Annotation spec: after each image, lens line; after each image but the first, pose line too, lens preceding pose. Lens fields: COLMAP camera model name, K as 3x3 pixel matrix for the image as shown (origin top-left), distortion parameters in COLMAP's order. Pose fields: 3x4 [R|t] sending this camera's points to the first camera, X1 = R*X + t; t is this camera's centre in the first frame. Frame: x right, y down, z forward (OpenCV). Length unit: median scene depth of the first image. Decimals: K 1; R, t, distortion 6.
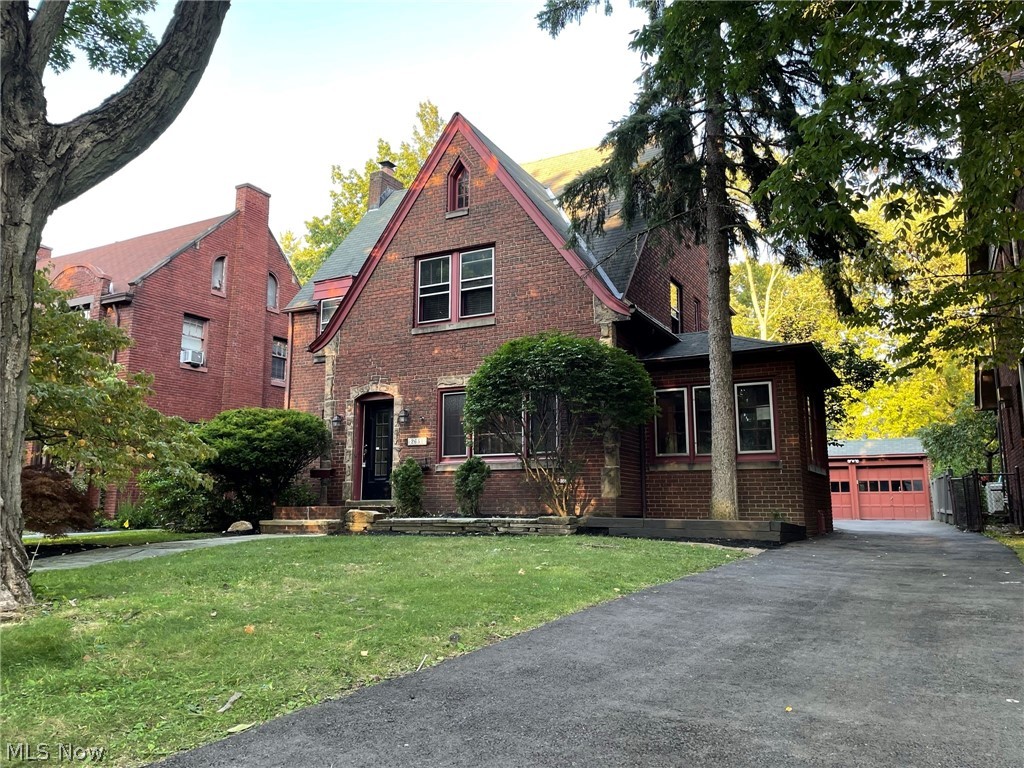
lens RADIAL K [[772.9, 0, 515.4], [0, 772.9, 380.6], [0, 0, 1]] dist [0.077087, -0.092085]
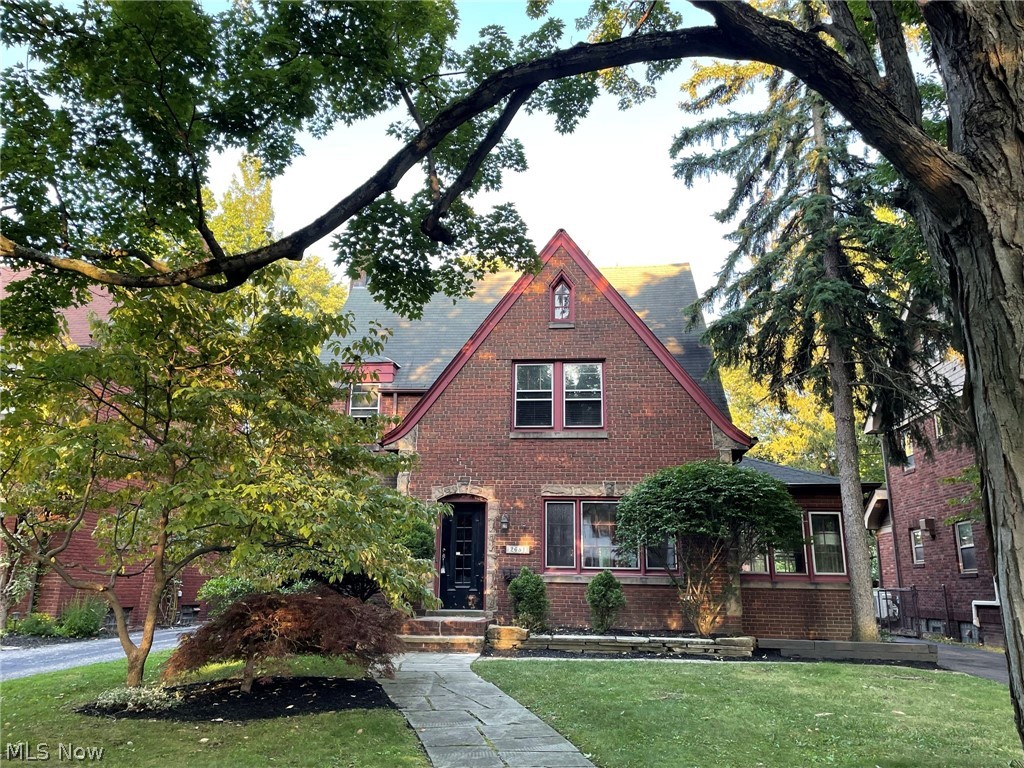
lens RADIAL K [[772.9, 0, 516.5], [0, 772.9, 381.3], [0, 0, 1]] dist [0.077087, -0.092085]
pose [[0.923335, 0.111833, 0.367350, -0.514478], [-0.077899, 0.991312, -0.105986, -0.028123], [-0.376011, 0.069244, 0.924024, 0.080774]]
